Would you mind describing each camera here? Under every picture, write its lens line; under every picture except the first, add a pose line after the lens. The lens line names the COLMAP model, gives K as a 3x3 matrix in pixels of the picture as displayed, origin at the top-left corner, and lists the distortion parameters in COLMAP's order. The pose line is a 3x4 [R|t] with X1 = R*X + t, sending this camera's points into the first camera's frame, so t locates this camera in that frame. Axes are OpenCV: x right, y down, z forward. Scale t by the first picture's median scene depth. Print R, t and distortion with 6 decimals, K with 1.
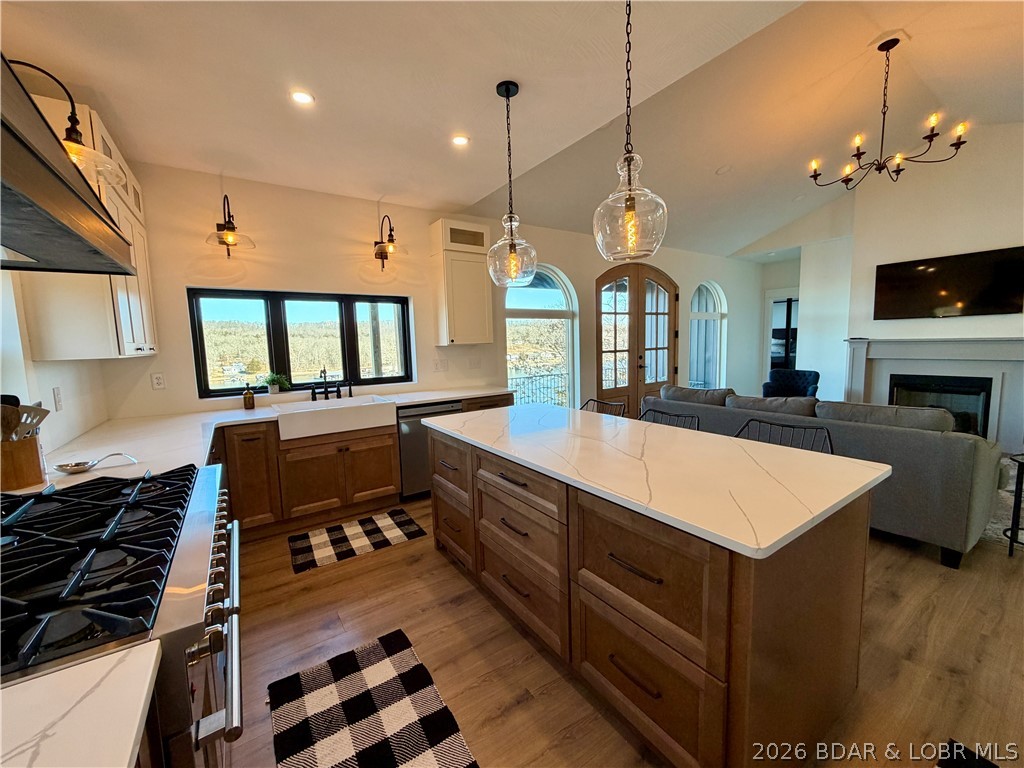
lens RADIAL K [[409.6, 0, 511.6], [0, 409.6, 384.2], [0, 0, 1]] dist [-0.000617, 0.000106]
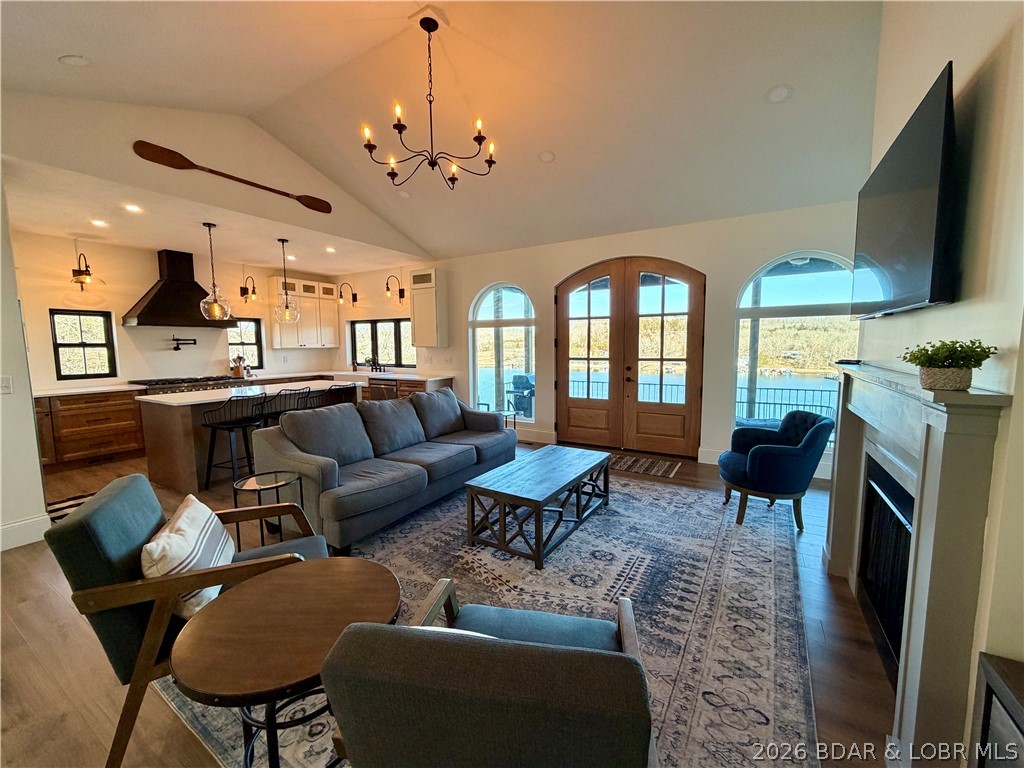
lens RADIAL K [[409.6, 0, 510.4], [0, 409.6, 386.3], [0, 0, 1]] dist [-0.000617, 0.000106]
pose [[0.419217, 0.118721, -0.900090, 1.667153], [-0.100197, 0.991407, 0.084099, -0.130457], [0.902340, 0.054931, 0.427510, 0.738169]]
